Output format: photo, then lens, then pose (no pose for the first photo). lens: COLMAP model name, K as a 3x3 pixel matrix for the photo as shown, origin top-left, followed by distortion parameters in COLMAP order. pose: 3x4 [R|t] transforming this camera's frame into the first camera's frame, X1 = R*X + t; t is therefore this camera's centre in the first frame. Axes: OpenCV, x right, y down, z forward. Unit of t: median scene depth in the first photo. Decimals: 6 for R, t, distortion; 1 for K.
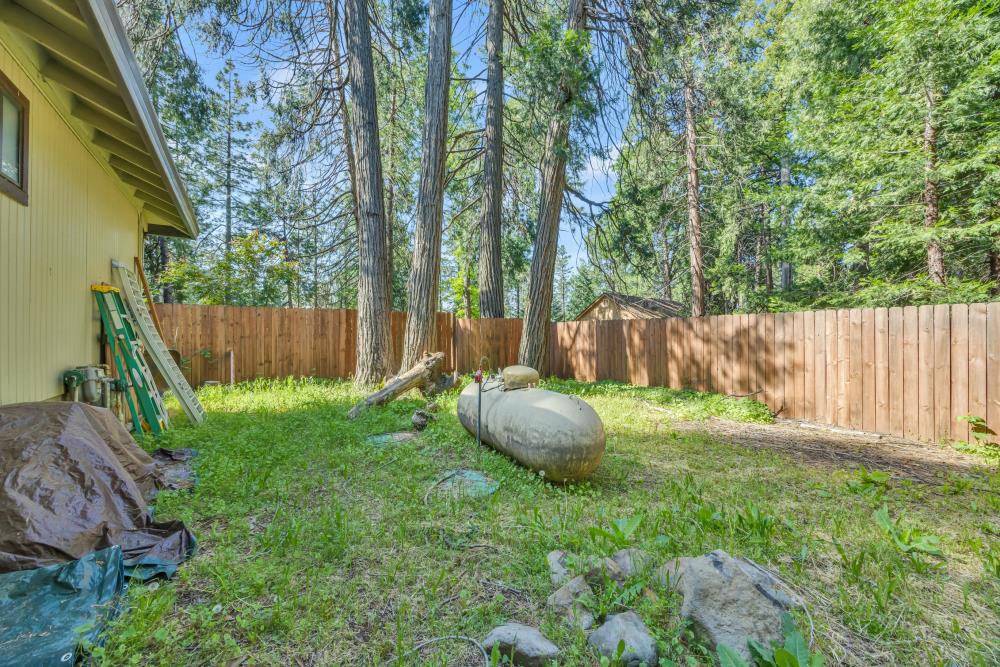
lens RADIAL K [[377.6, 0, 497.8], [0, 377.6, 334.5], [0, 0, 1]] dist [-0.002451, 0.000204]
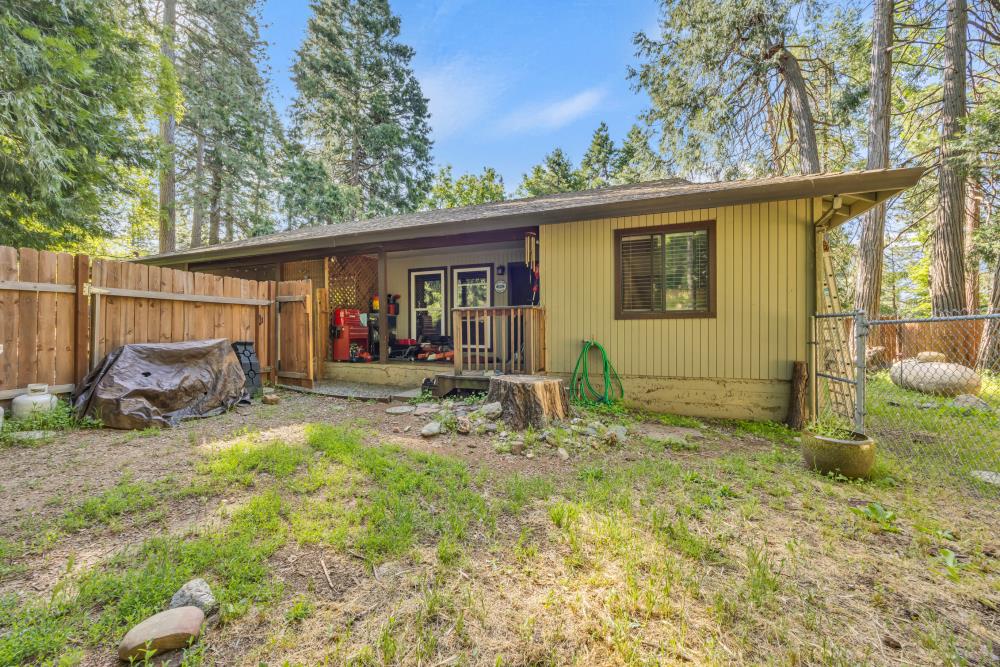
lens RADIAL K [[375.9, 0, 497.7], [0, 375.9, 333.1], [0, 0, 1]] dist [-0.005020, -0.000028]
pose [[0.563661, -0.005170, -0.825990, 0.214526], [0.008215, 0.999966, -0.000653, -0.018035], [0.825965, -0.006417, 0.563685, -1.087218]]
